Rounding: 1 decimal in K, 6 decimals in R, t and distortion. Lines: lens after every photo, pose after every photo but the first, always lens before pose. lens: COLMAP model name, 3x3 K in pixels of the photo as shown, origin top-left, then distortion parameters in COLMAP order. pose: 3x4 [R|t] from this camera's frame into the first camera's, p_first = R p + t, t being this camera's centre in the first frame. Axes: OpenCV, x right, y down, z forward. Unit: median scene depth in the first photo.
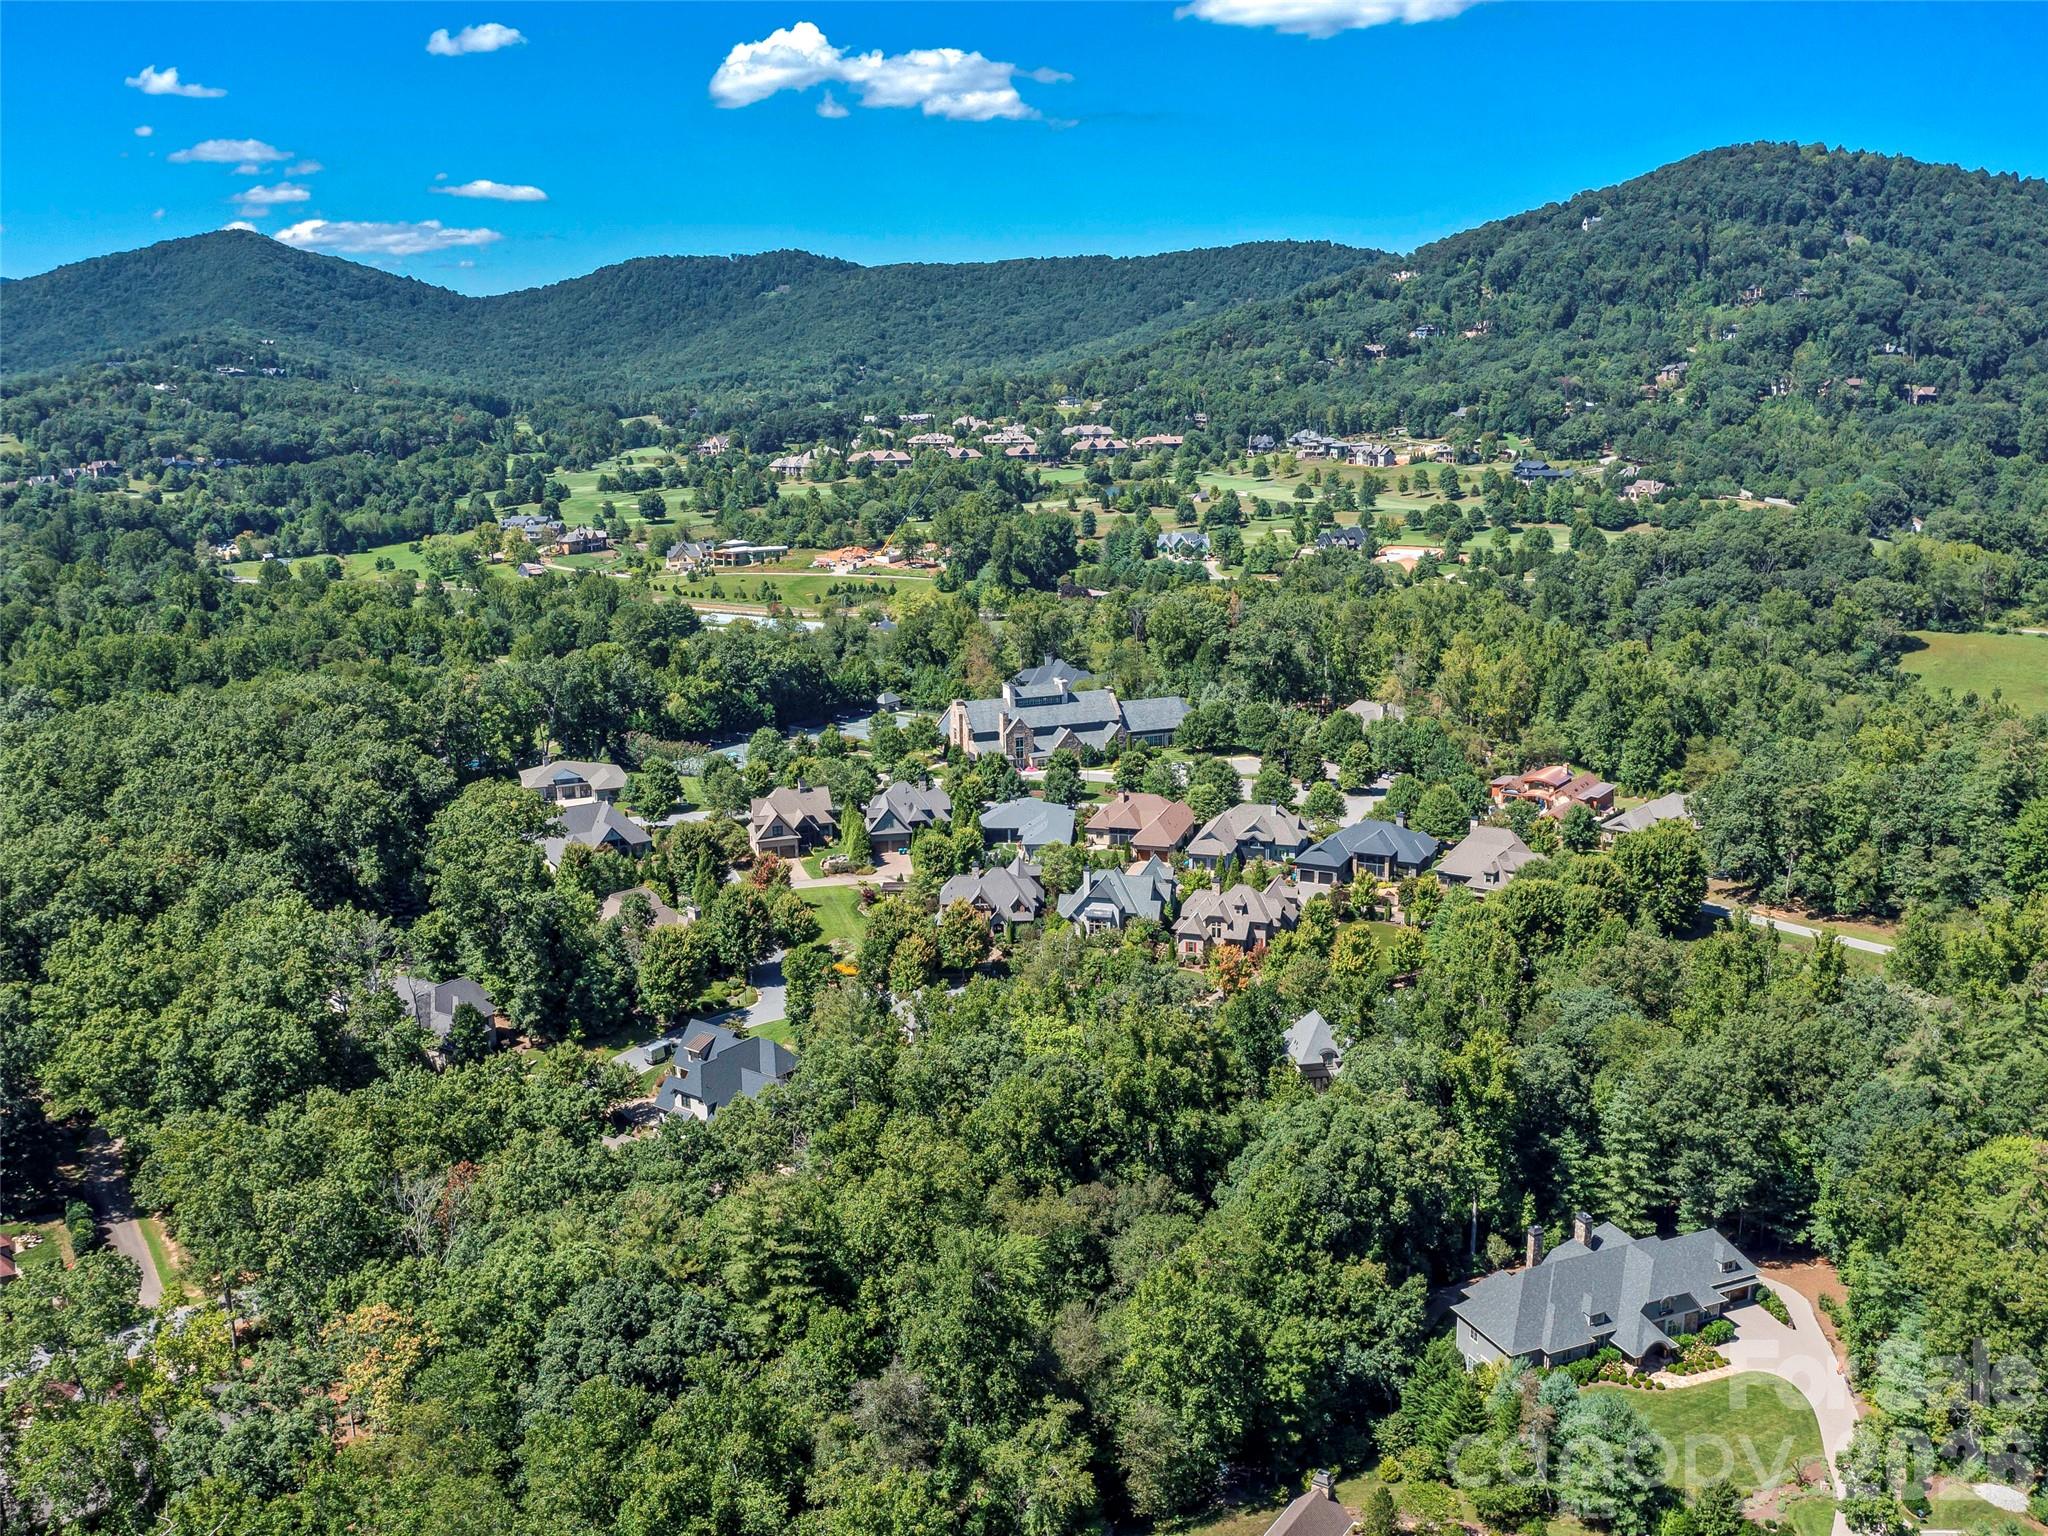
lens RADIAL K [[1824.6, 0, 1022.4], [0, 1824.6, 772.1], [0, 0, 1]] dist [-0.039219, 0.009739]
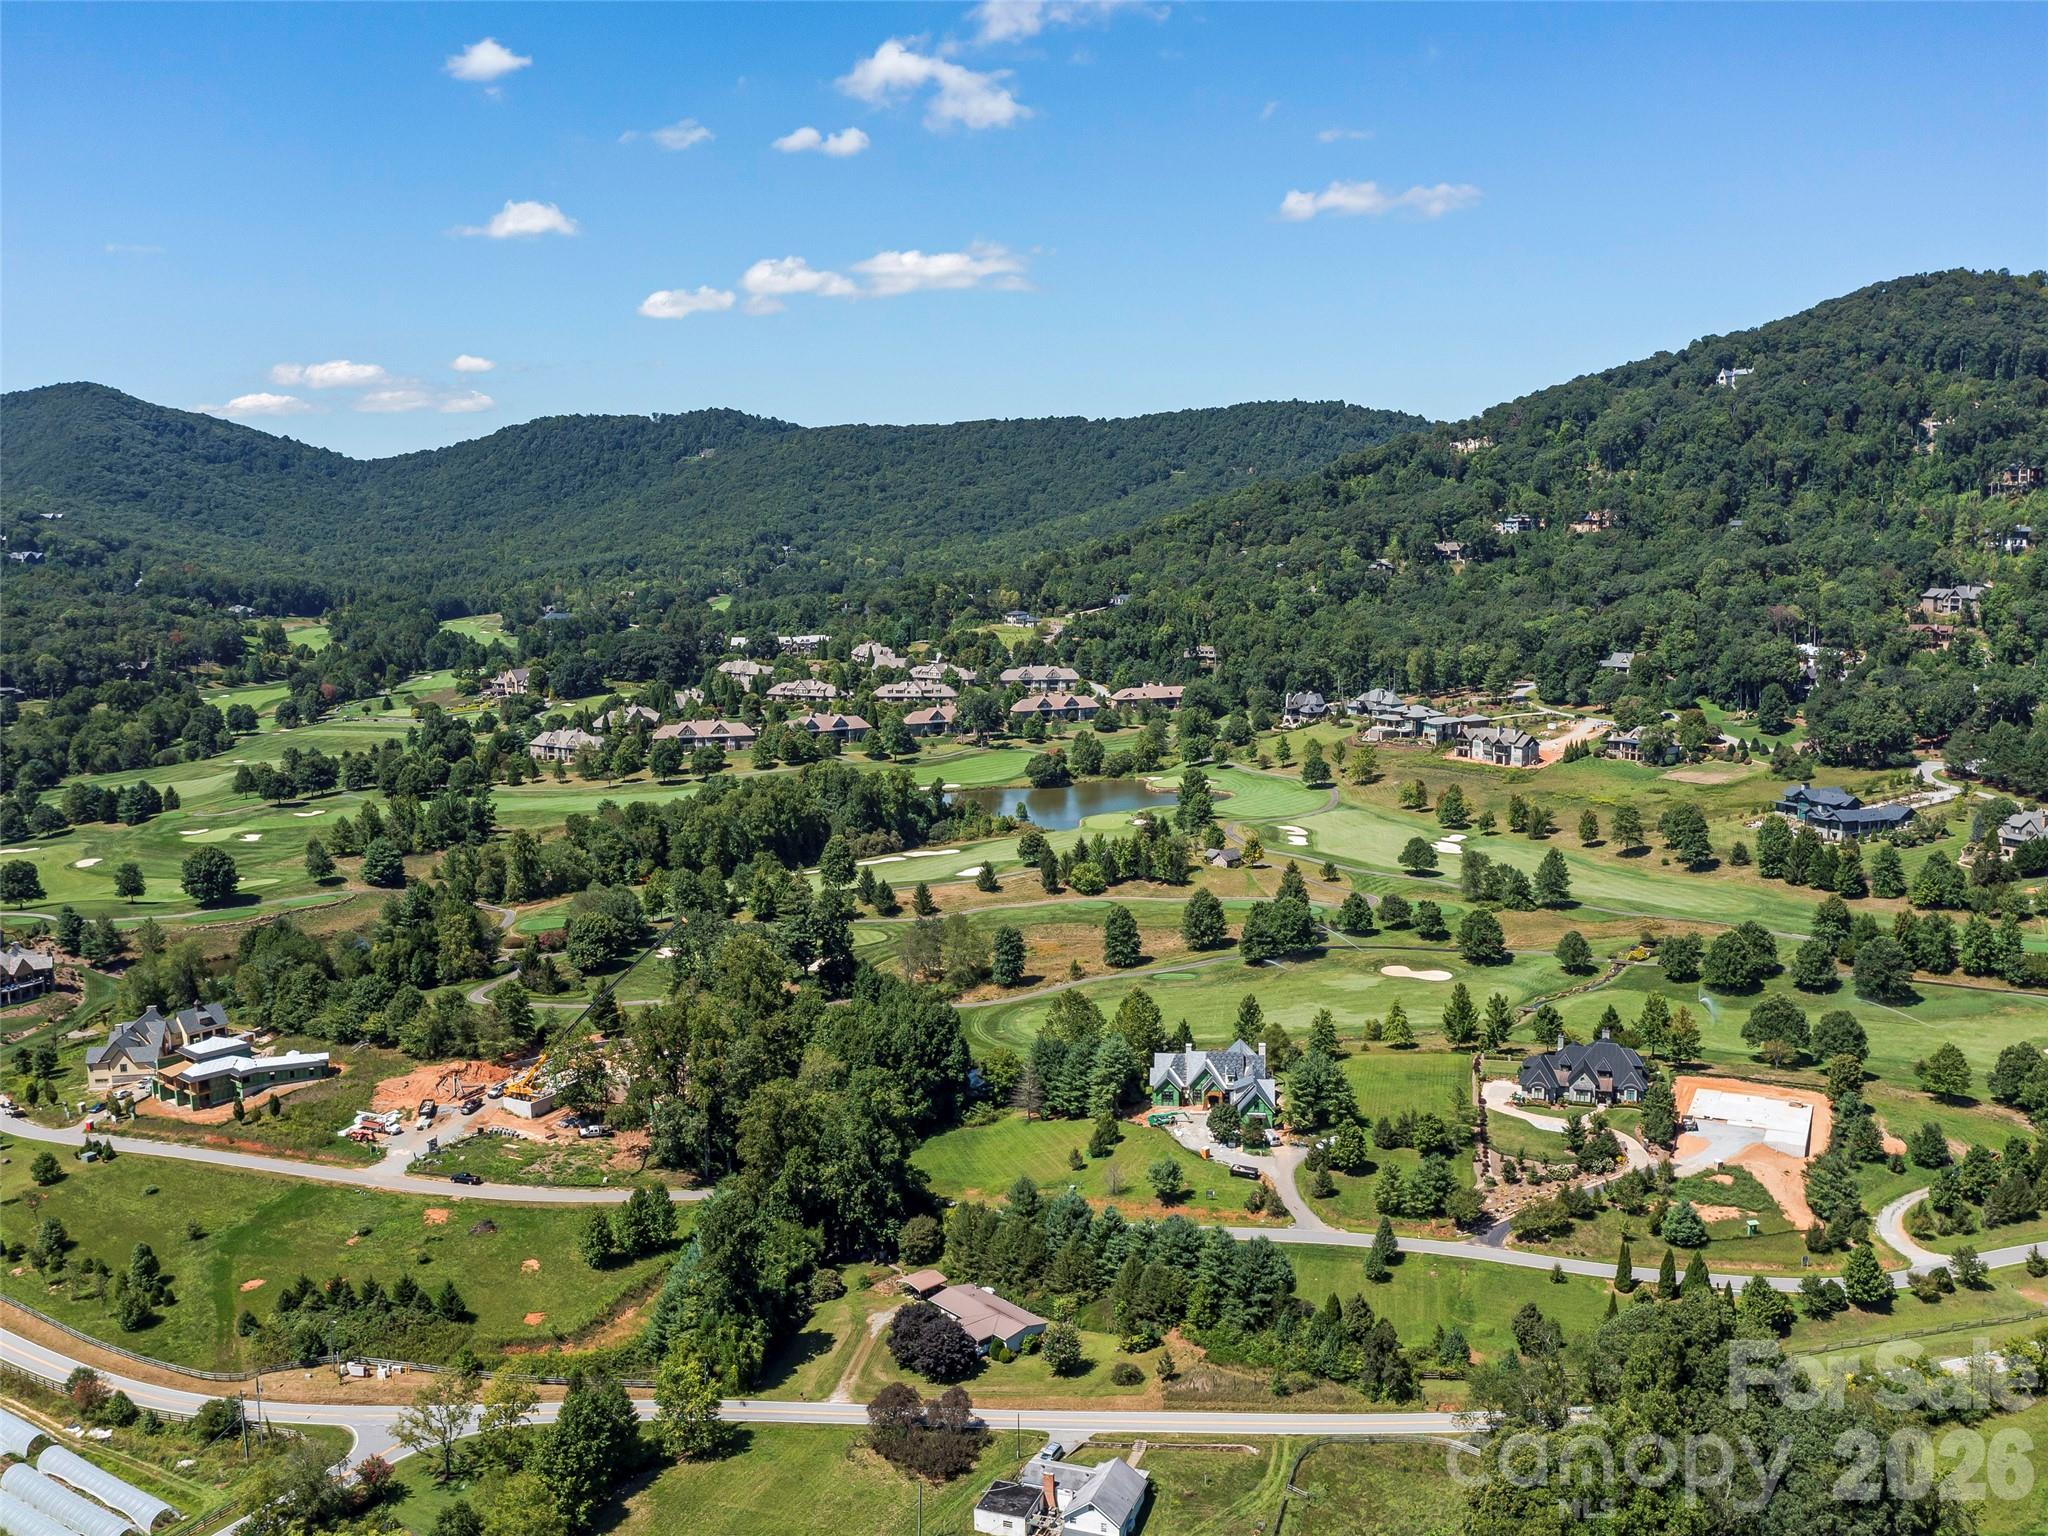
lens RADIAL K [[1824.6, 0, 1024.4], [0, 1824.6, 763.9], [0, 0, 1]] dist [-0.039219, 0.009739]
pose [[0.999940, 0.002786, 0.010618, 0.020841], [-0.001841, 0.996123, -0.087950, -0.085731], [-0.010822, 0.087925, 0.996068, 0.299669]]
